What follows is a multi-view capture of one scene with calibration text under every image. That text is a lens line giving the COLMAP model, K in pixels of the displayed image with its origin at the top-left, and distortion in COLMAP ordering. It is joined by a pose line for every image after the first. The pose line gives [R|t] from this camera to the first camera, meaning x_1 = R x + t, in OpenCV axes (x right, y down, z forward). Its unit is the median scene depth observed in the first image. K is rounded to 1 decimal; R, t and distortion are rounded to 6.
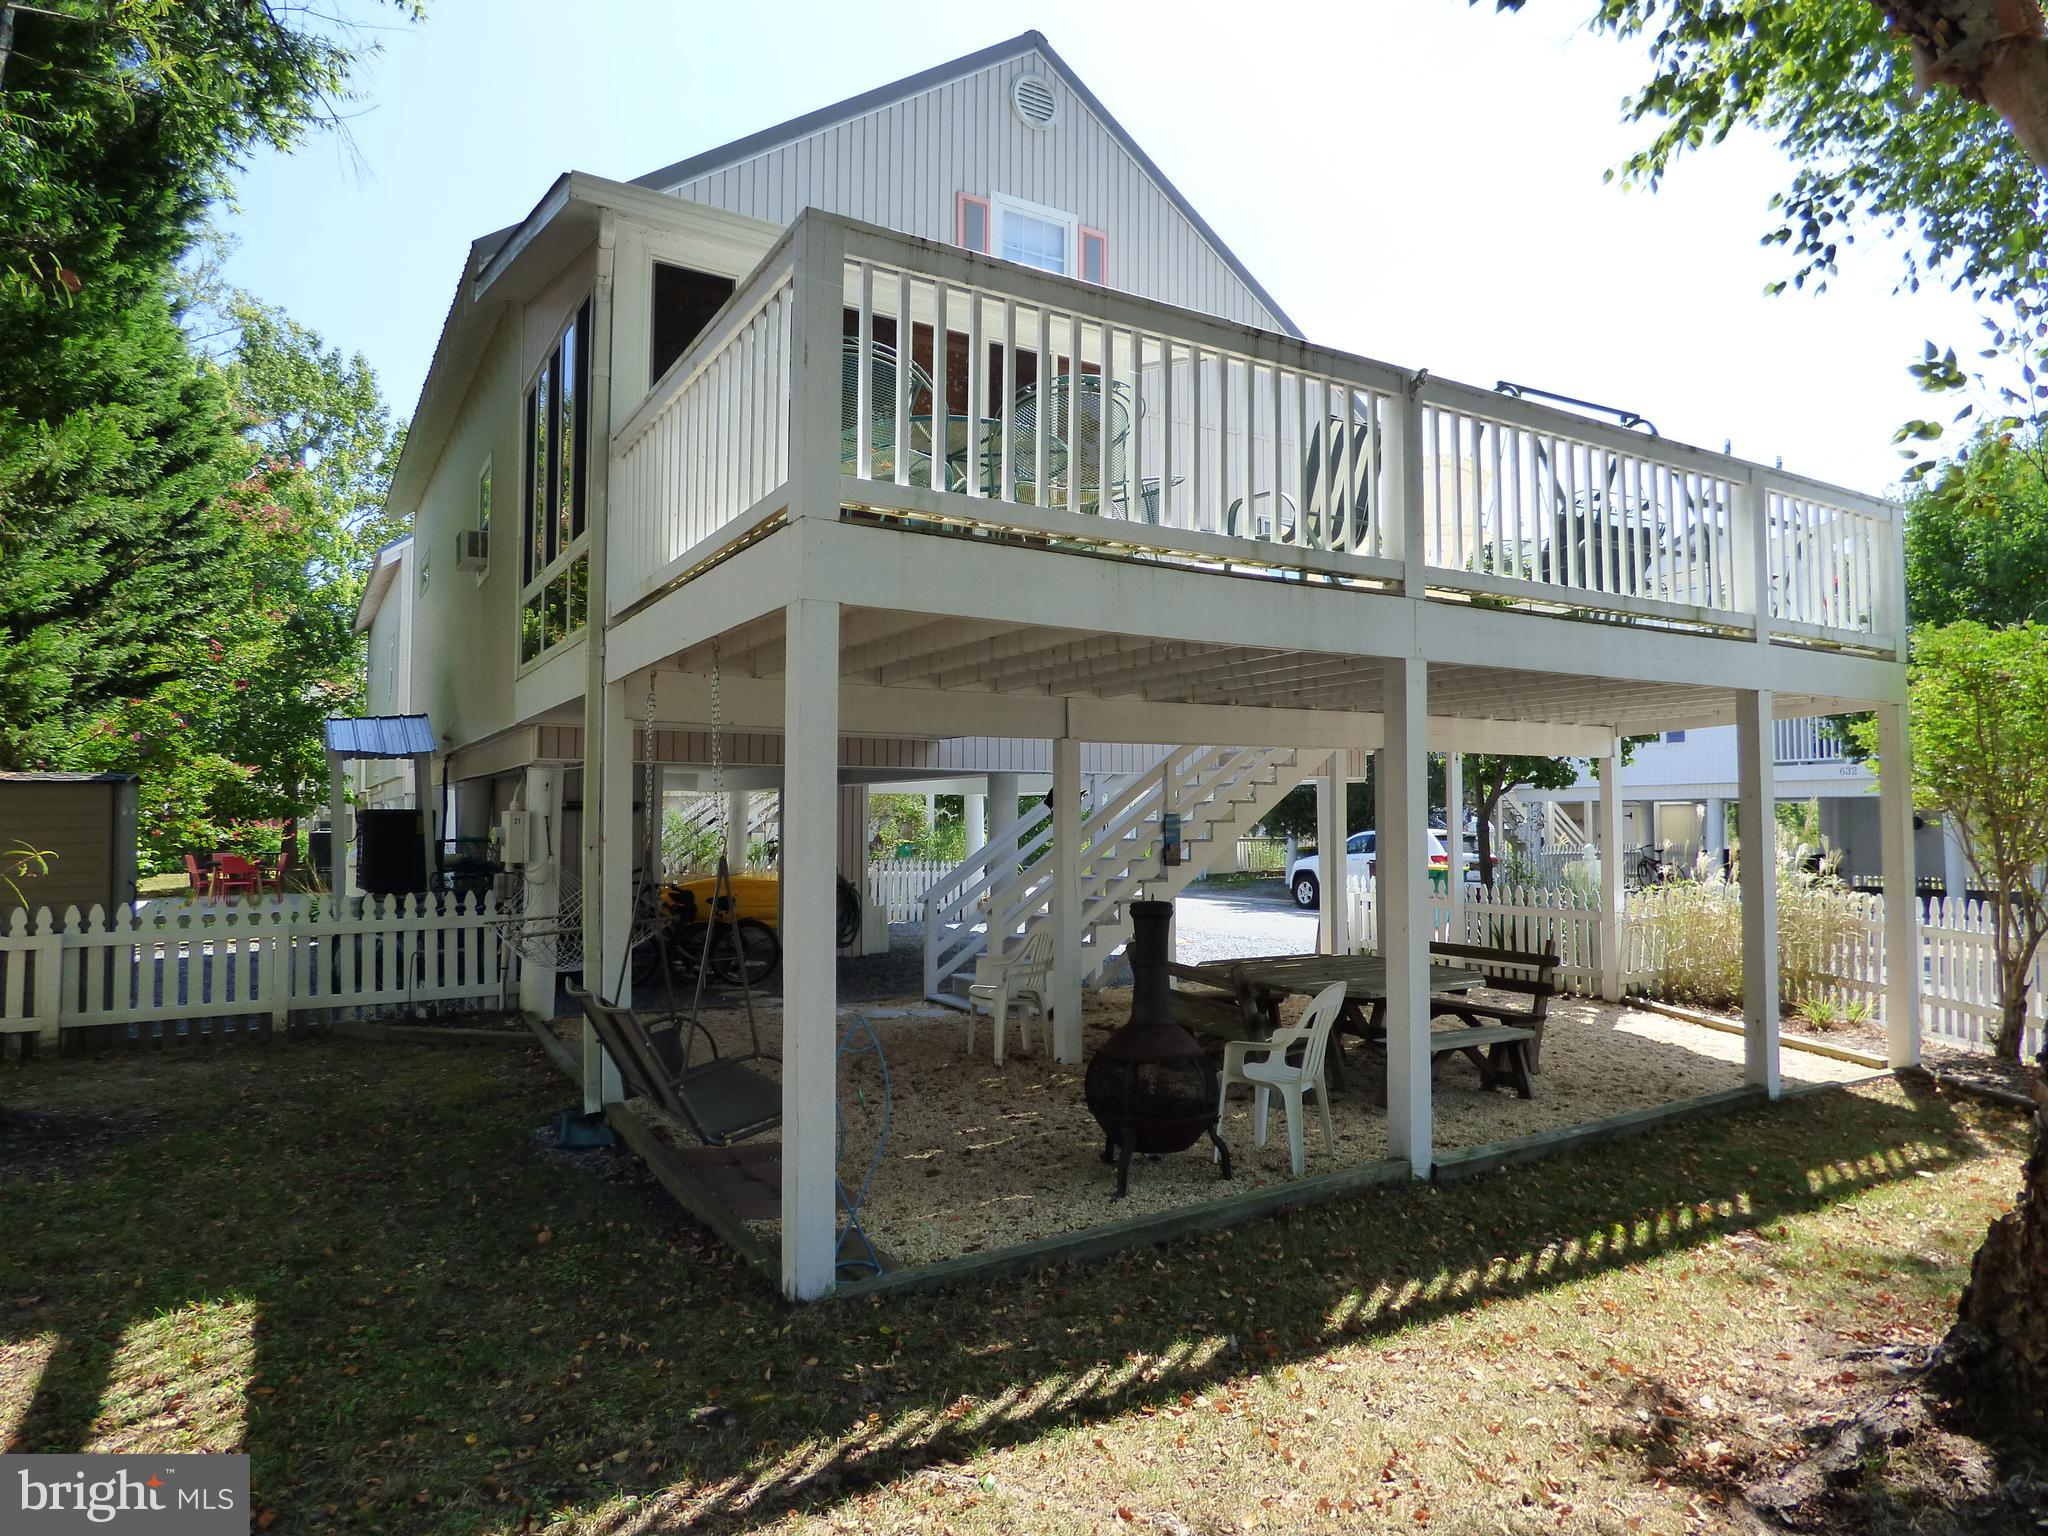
lens RADIAL K [[1248.5, 0, 1024.0], [0, 1248.5, 768.0], [0, 0, 1]] dist [-0.020316, 0.011220]
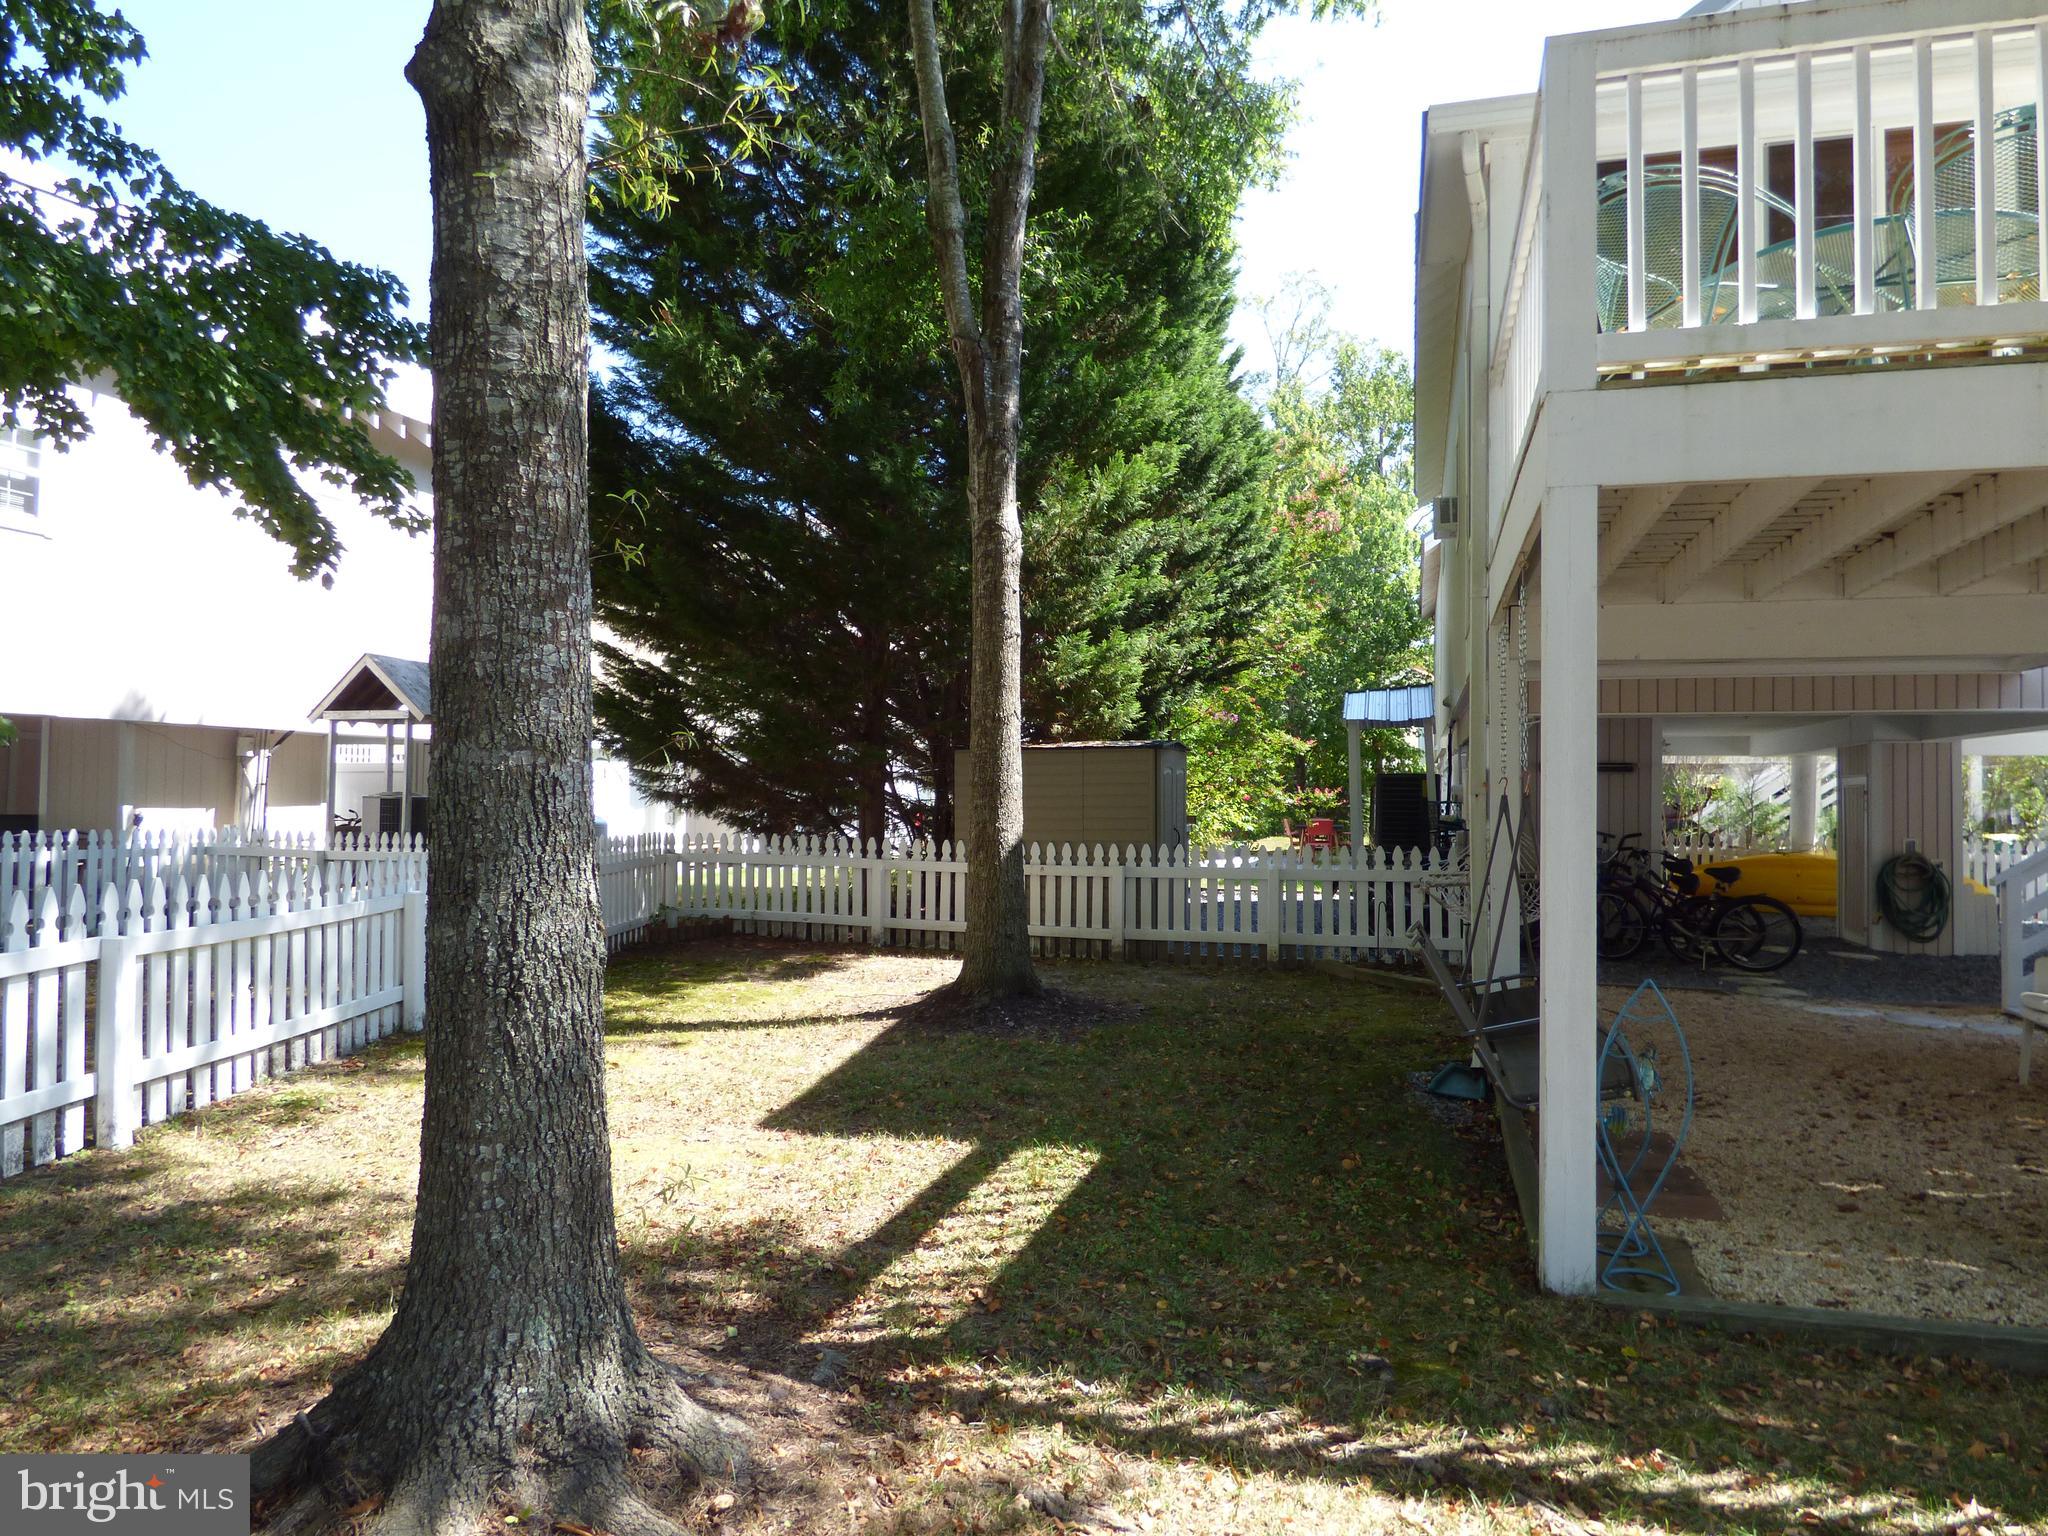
lens RADIAL K [[1240.1, 0, 1024.0], [0, 1240.1, 768.0], [0, 0, 1]] dist [-0.014810, -0.002601]
pose [[0.657917, -0.012404, -0.752988, 0.183397], [0.022372, 0.999745, 0.003078, 0.042100], [0.752758, -0.018871, 0.658027, 0.131266]]
